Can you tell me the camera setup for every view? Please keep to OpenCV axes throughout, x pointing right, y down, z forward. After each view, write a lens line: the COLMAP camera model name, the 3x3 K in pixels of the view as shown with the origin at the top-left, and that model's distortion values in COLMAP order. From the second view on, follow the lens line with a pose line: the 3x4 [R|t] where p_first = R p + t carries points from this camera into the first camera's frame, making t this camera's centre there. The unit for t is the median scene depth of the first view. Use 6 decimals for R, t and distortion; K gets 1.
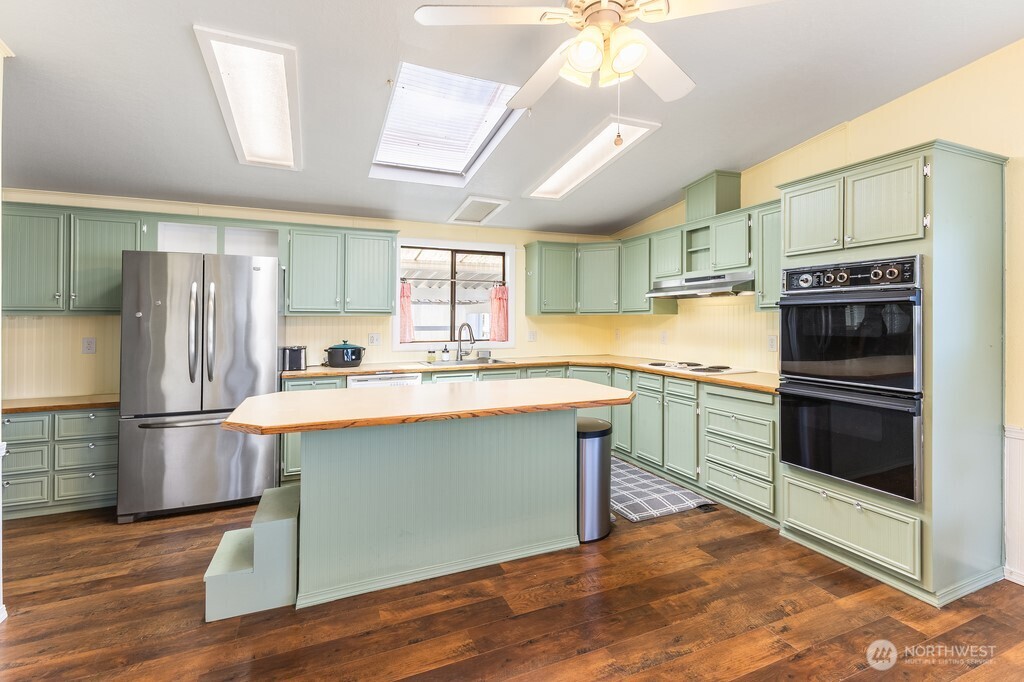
lens RADIAL K [[445.9, 0, 501.9], [0, 445.9, 311.7], [0, 0, 1]] dist [0.008025, -0.001245]
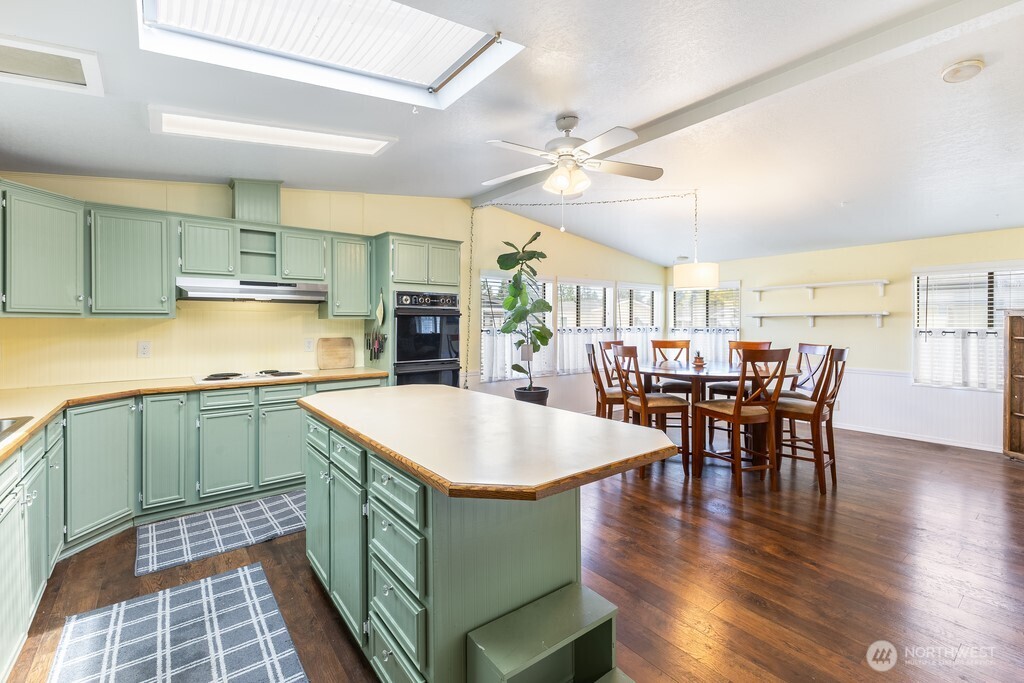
lens RADIAL K [[445.9, 0, 523.5], [0, 445.9, 326.6], [0, 0, 1]] dist [0.008025, -0.001245]
pose [[-0.268761, -0.006192, 0.963187, -0.750354], [-0.015069, 0.999884, 0.002223, 0.011392], [-0.963089, -0.013917, -0.268823, 0.821794]]
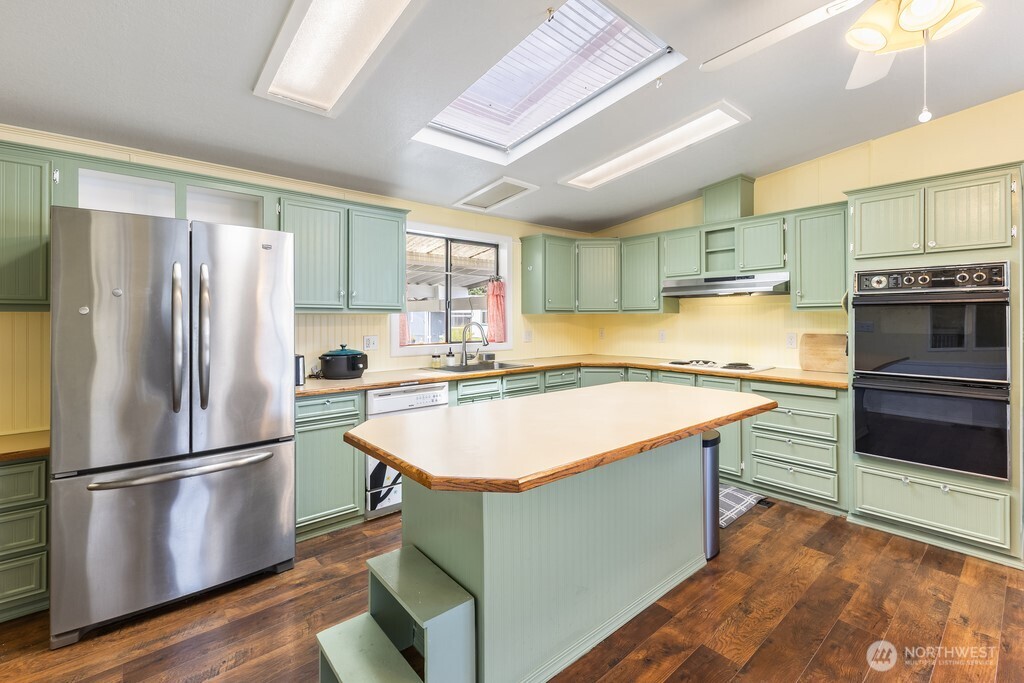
lens RADIAL K [[445.9, 0, 503.8], [0, 445.9, 313.7], [0, 0, 1]] dist [0.008025, -0.001245]
pose [[0.952370, 0.003647, 0.304925, -0.404059], [-0.005734, 0.999966, 0.005949, 0.004001], [-0.304892, -0.007414, 0.952358, 0.202275]]
